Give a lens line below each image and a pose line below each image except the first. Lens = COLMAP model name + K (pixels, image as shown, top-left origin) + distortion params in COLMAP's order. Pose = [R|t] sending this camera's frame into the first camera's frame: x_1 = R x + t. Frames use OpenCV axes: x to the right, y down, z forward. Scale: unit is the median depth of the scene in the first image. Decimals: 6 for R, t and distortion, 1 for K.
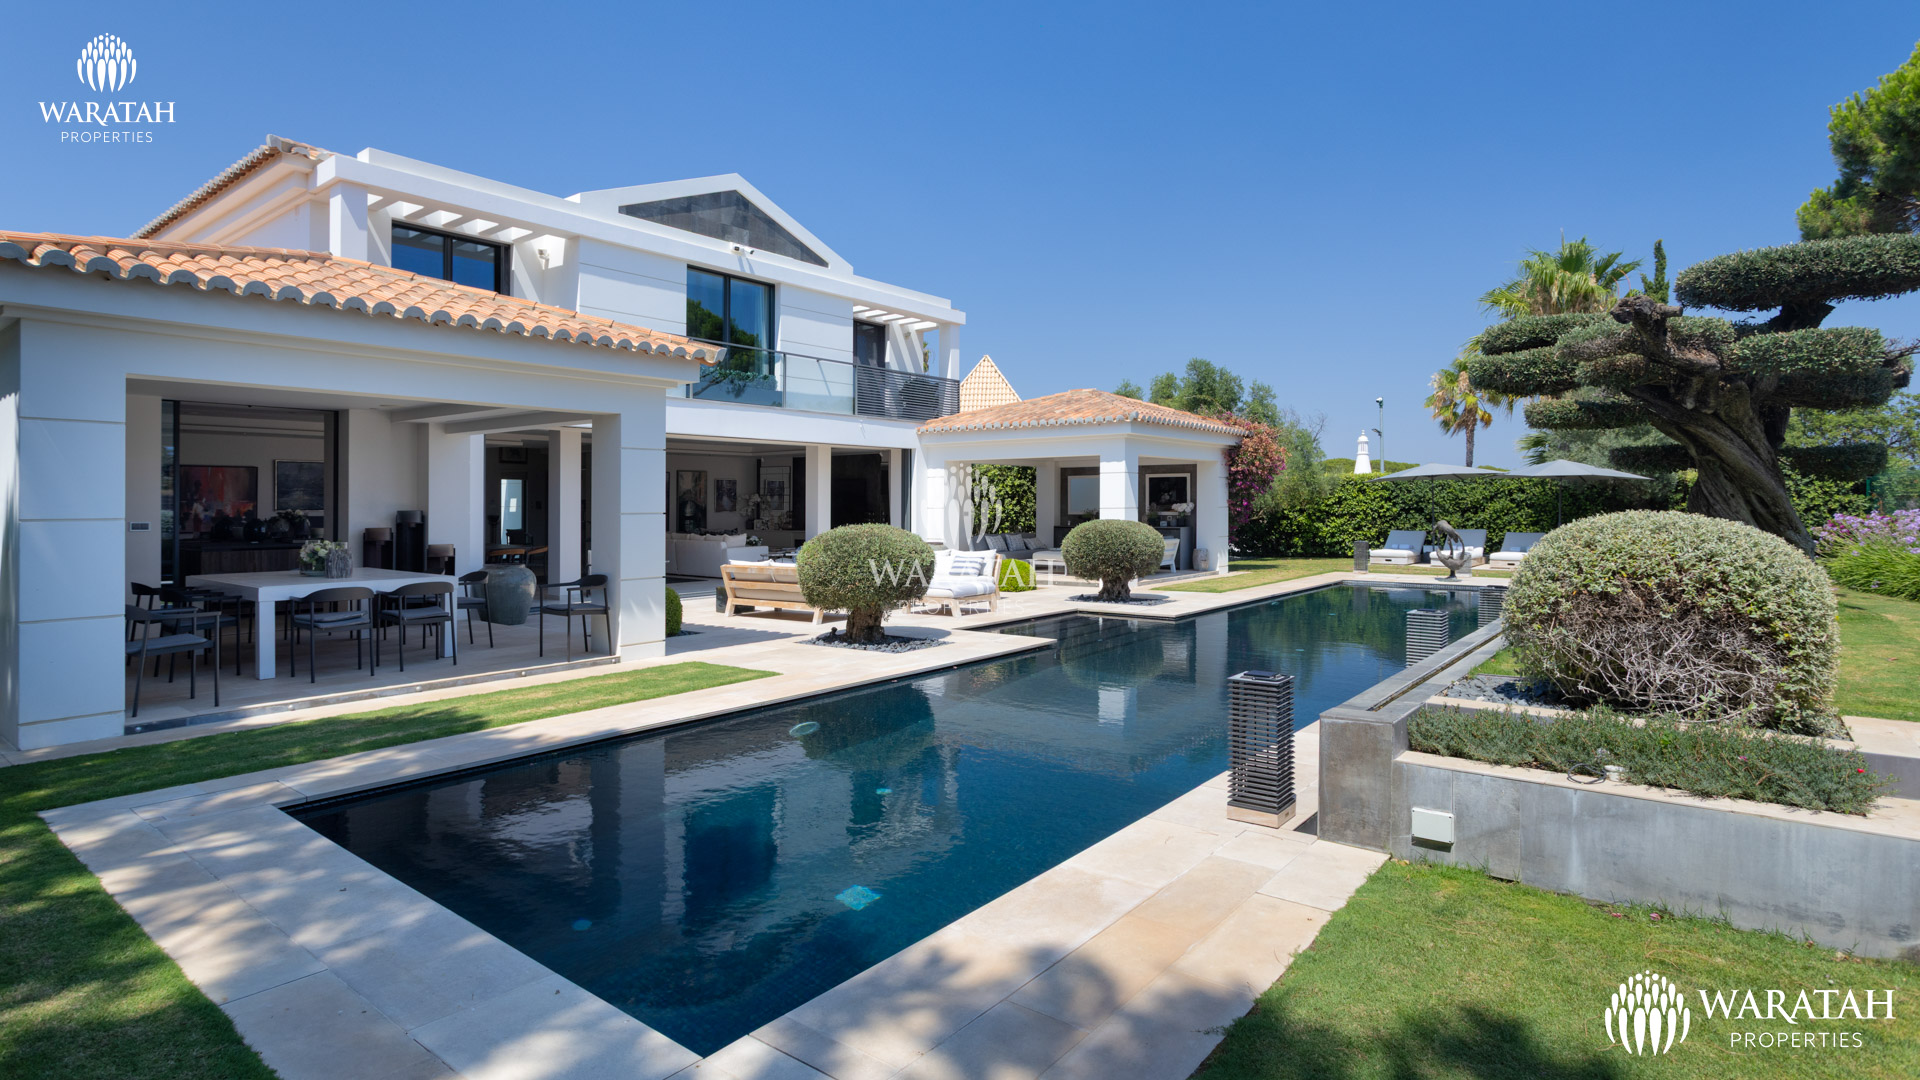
lens RADIAL K [[961.6, 0, 933.1], [0, 961.6, 528.8], [0, 0, 1]] dist [-0.010115, 0.003227]
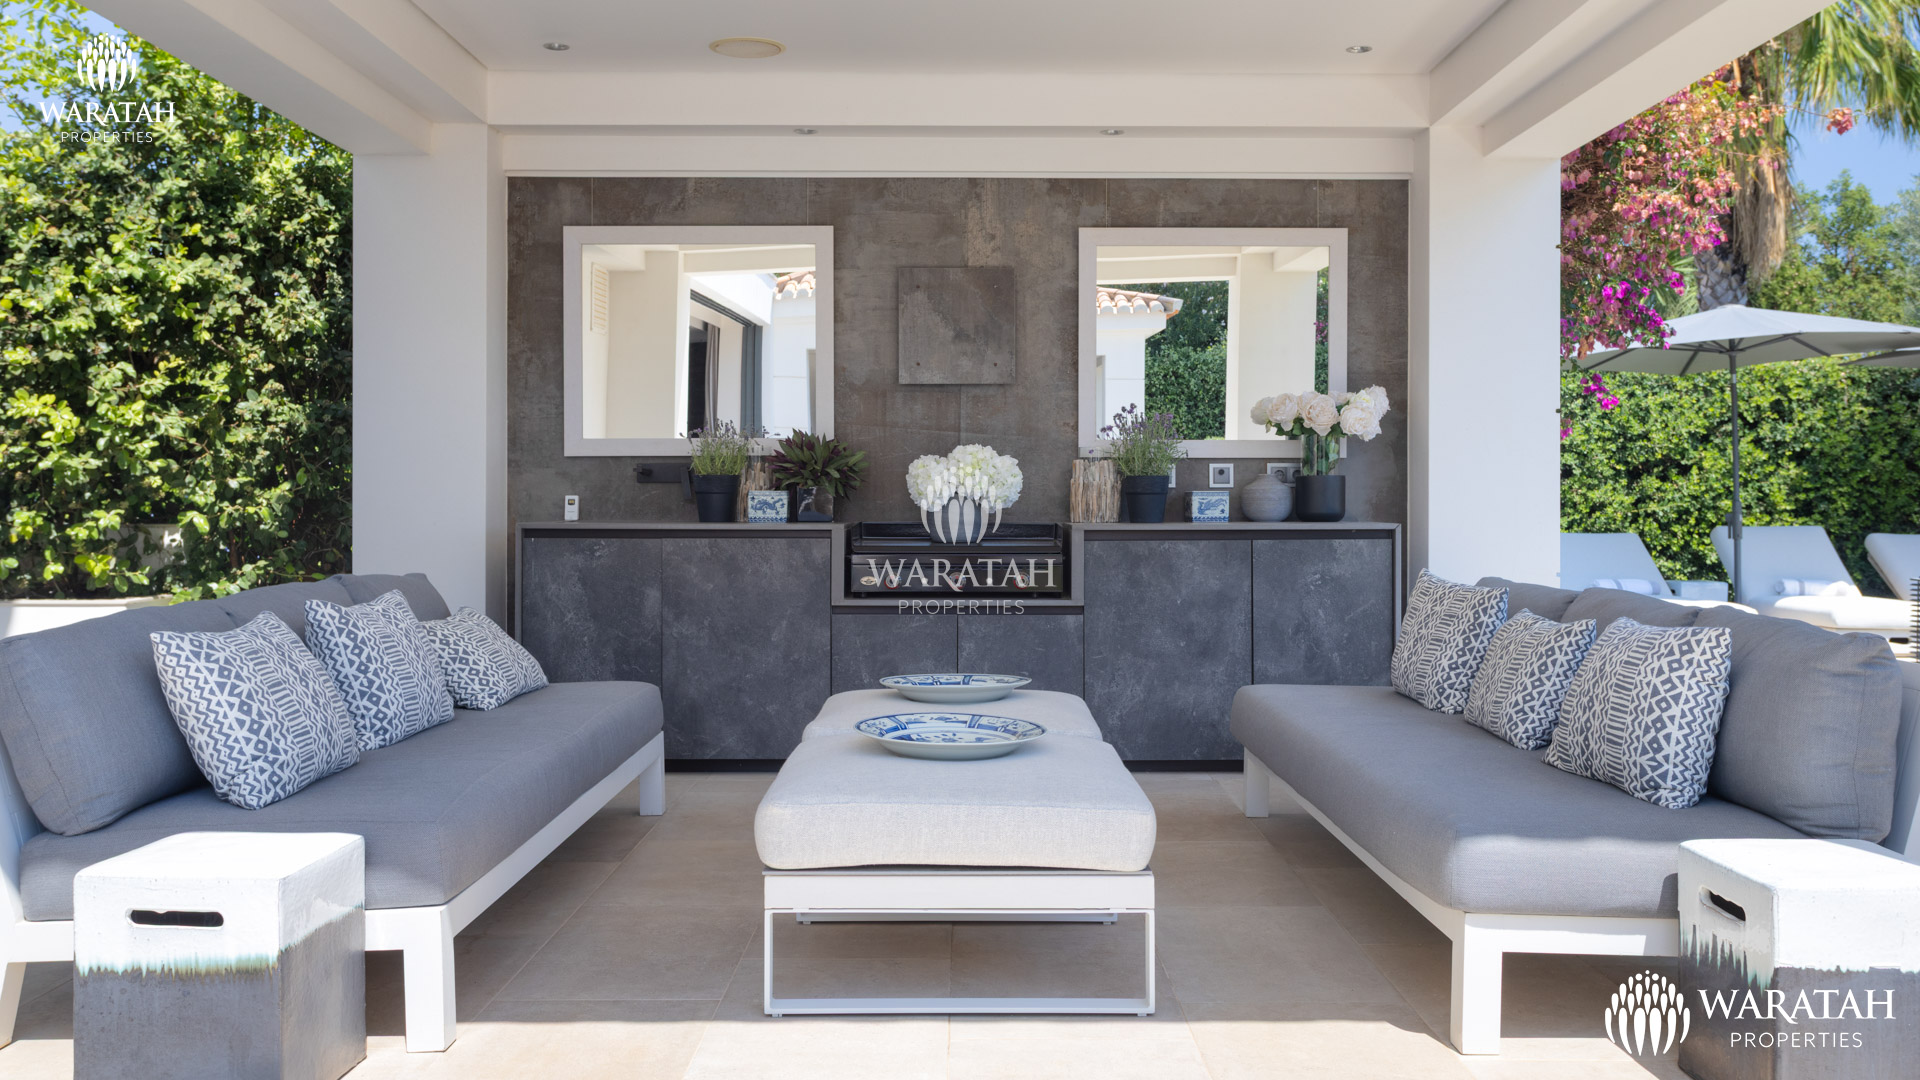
lens RADIAL K [[1659.4, 0, 1009.2], [0, 1659.4, 511.5], [0, 0, 1]] dist [0.016550, 0.009762]
pose [[0.766253, -0.002371, 0.642535, 0.018211], [0.012512, 0.999859, -0.011233, -0.001652], [-0.642417, 0.016647, 0.766174, 1.022079]]
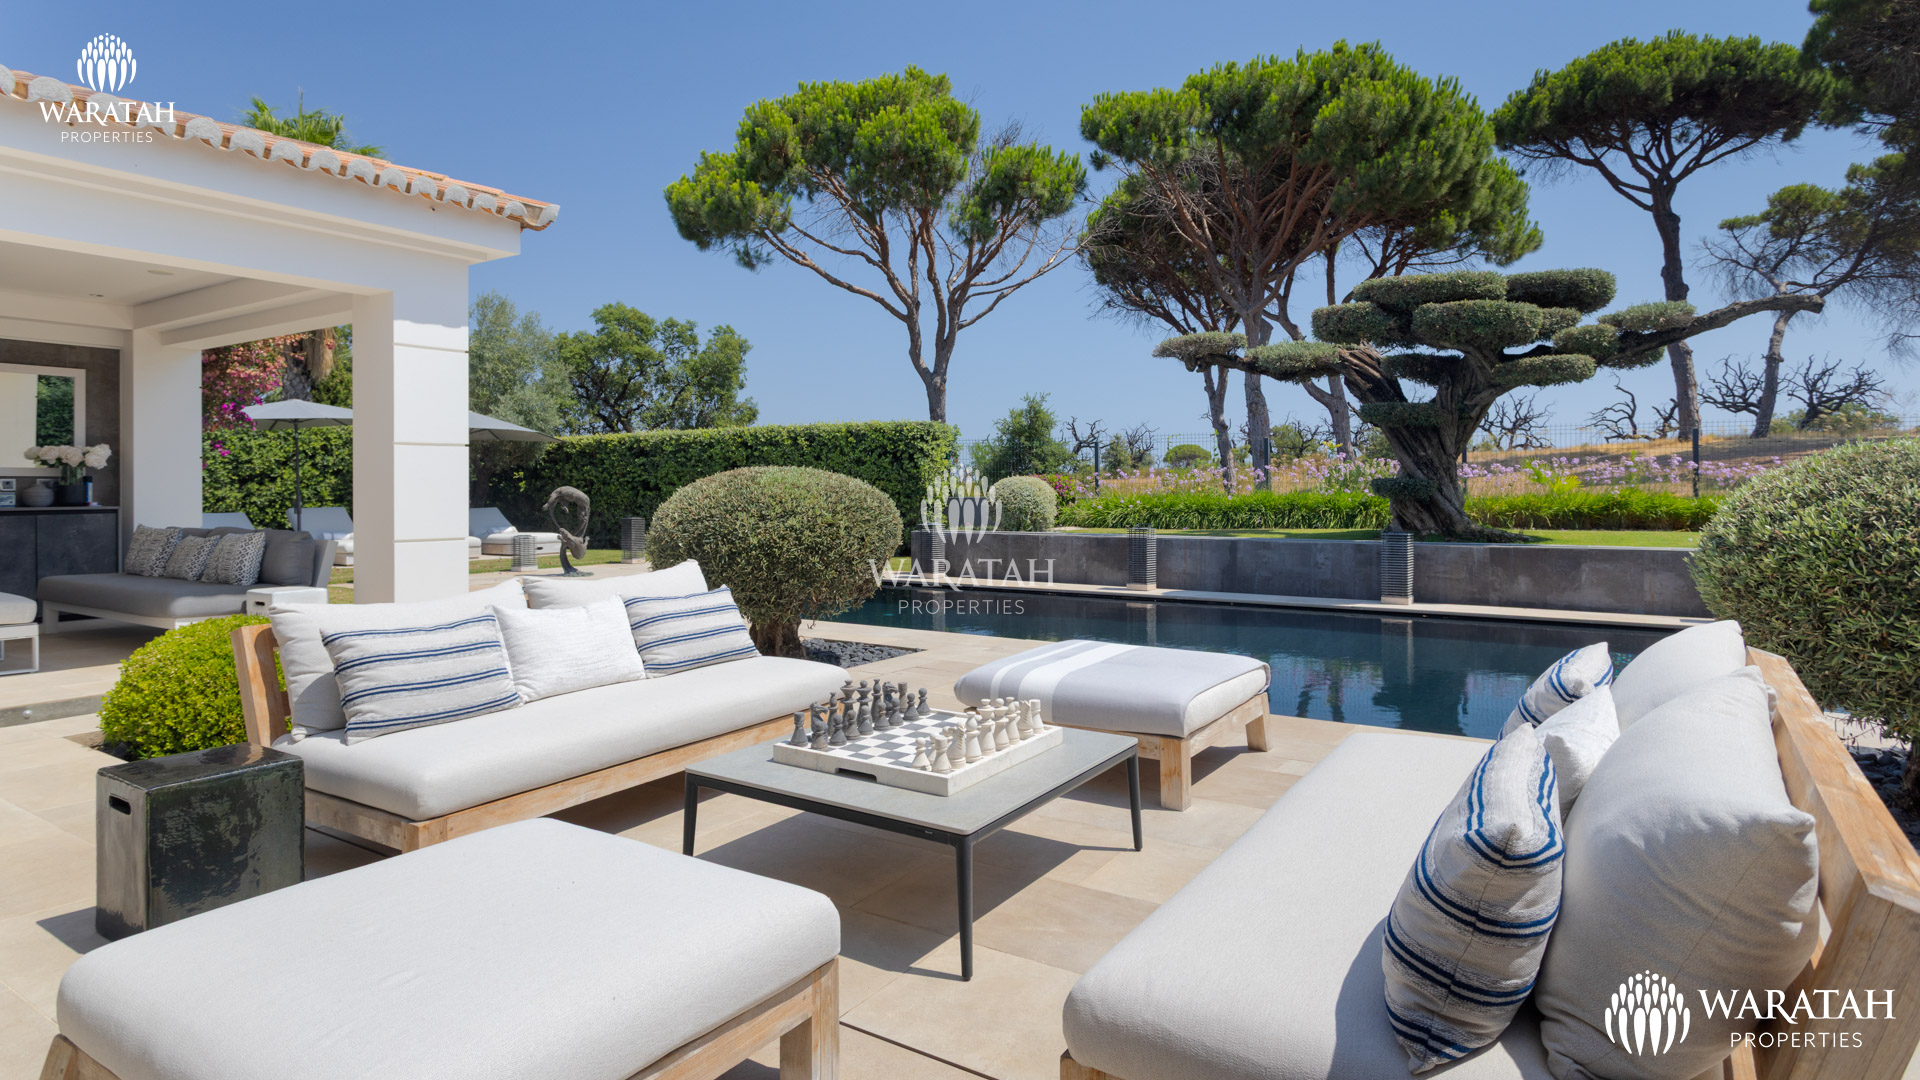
lens RADIAL K [[1040.2, 0, 950.7], [0, 1040.2, 484.1], [0, 0, 1]] dist [0.001777, -0.001517]
pose [[-0.078197, 0.008558, 0.996901, -0.233119], [0.030308, 0.999521, -0.006203, 0.002655], [-0.996477, 0.029729, -0.078419, 0.873396]]
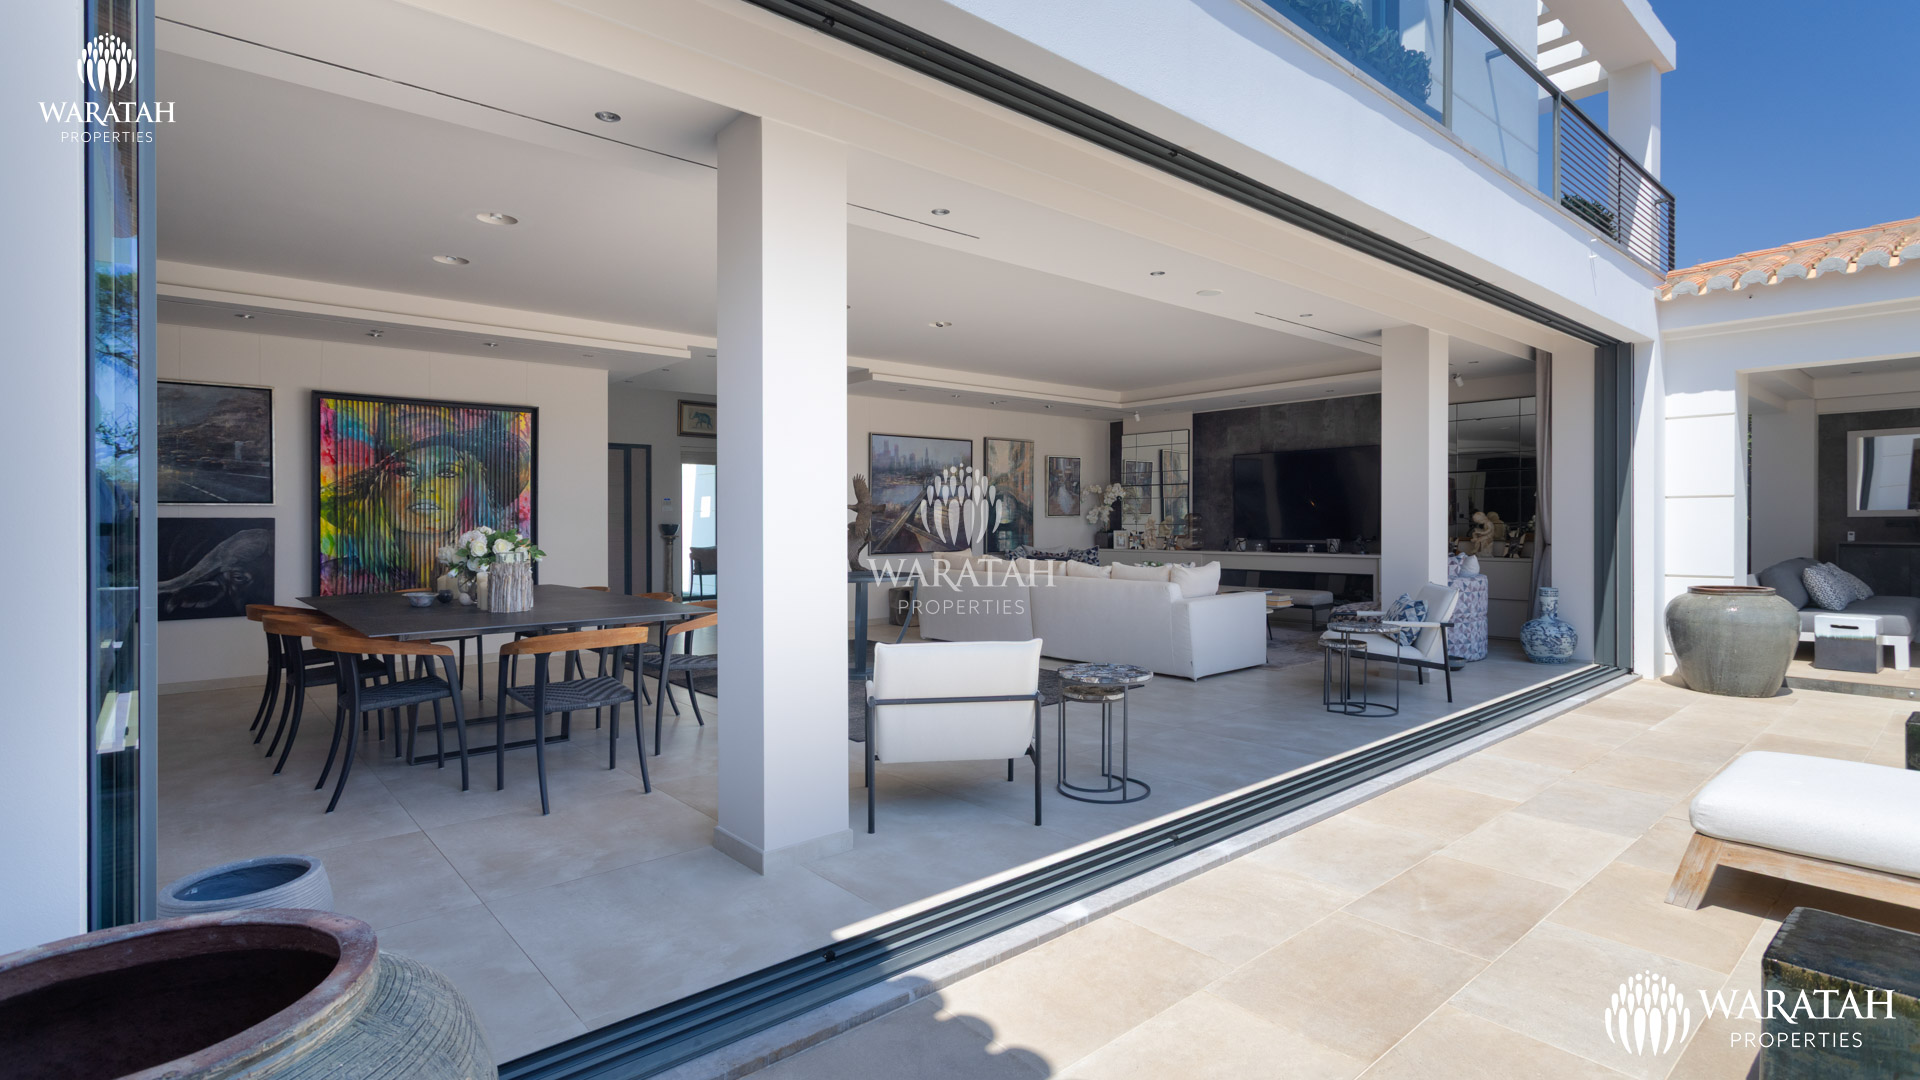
lens RADIAL K [[932.0, 0, 968.7], [0, 932.0, 526.2], [0, 0, 1]] dist [0.002425, 0.002853]
pose [[0.985710, -0.002540, -0.168432, -0.268234], [-0.000875, 0.999796, -0.020197, -0.002207], [0.168449, 0.020056, 0.985506, 0.702362]]
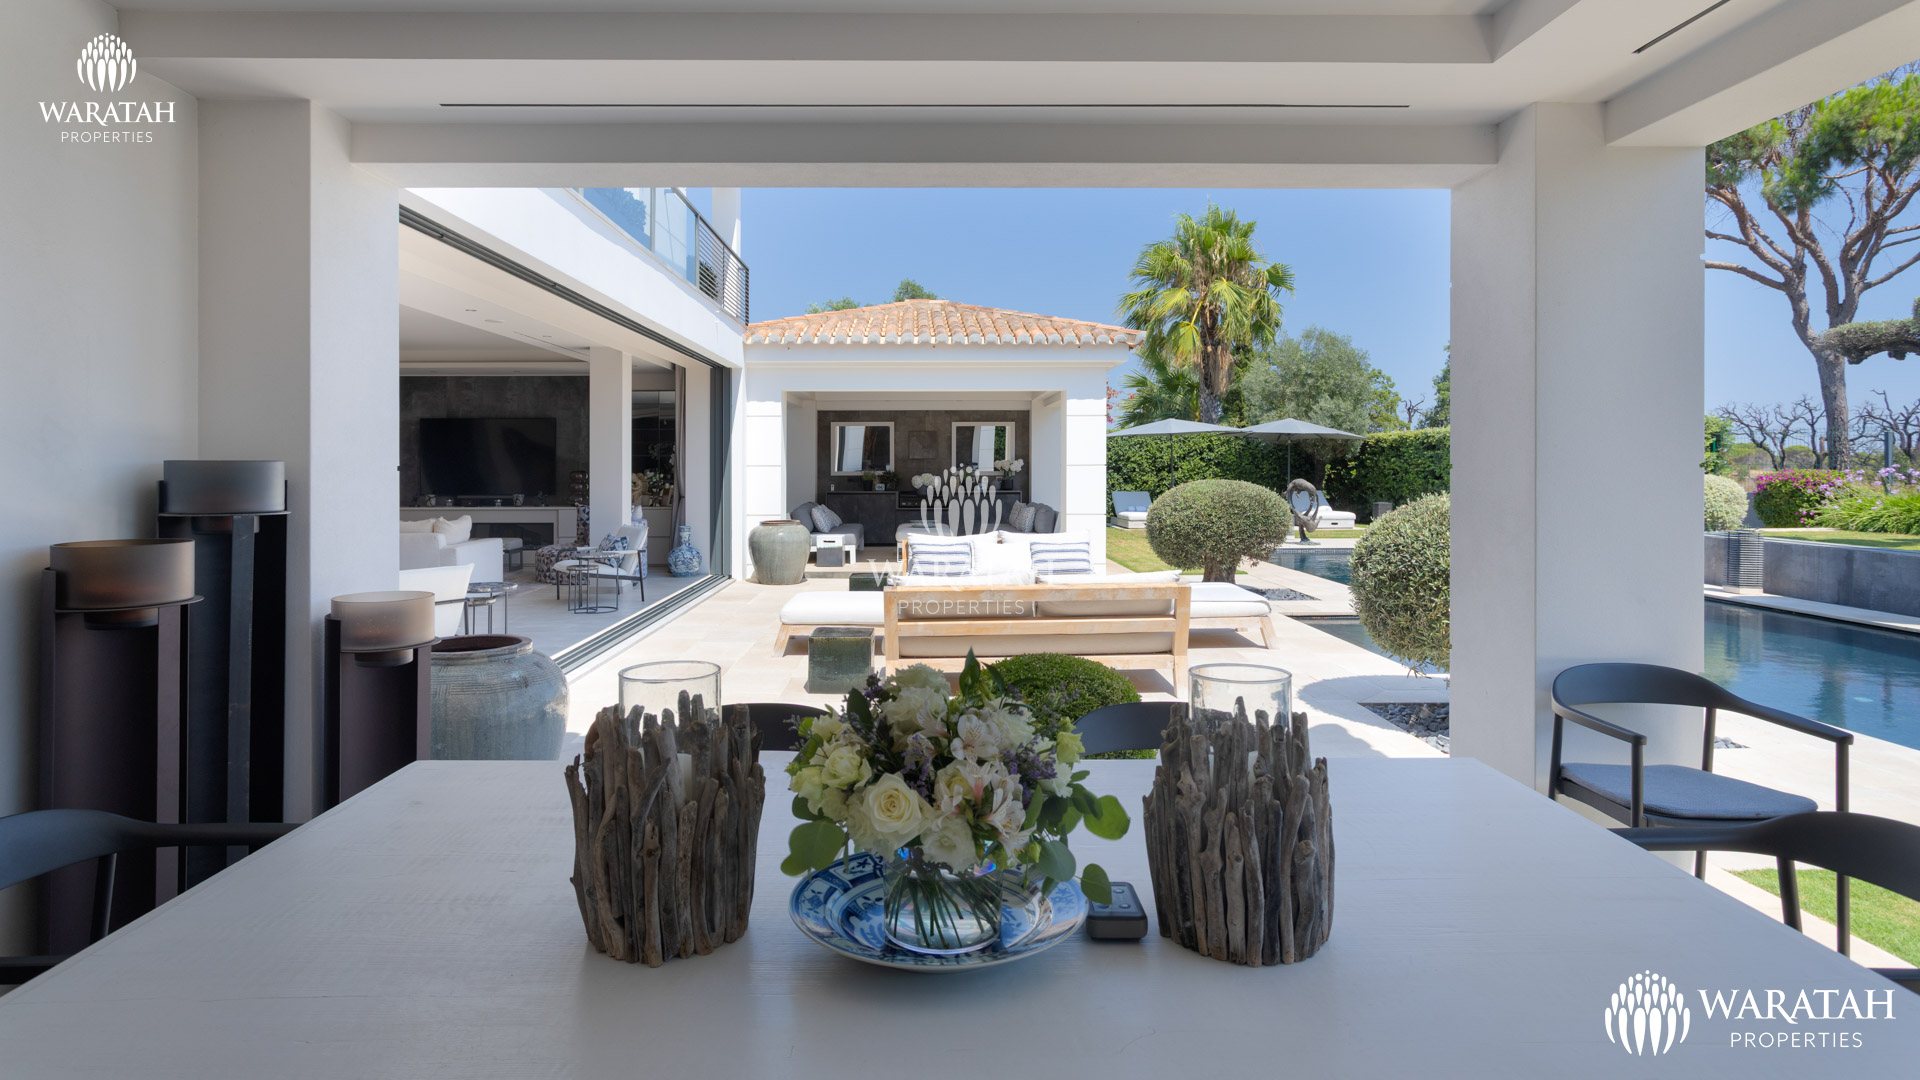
lens RADIAL K [[1040.6, 0, 937.8], [0, 1040.6, 475.4], [0, 0, 1]] dist [-0.006344, -0.000563]
pose [[0.774237, -0.005152, 0.632875, -0.404869], [0.016498, 0.999791, -0.012044, -0.006456], [-0.632681, 0.019766, 0.774160, 0.492637]]
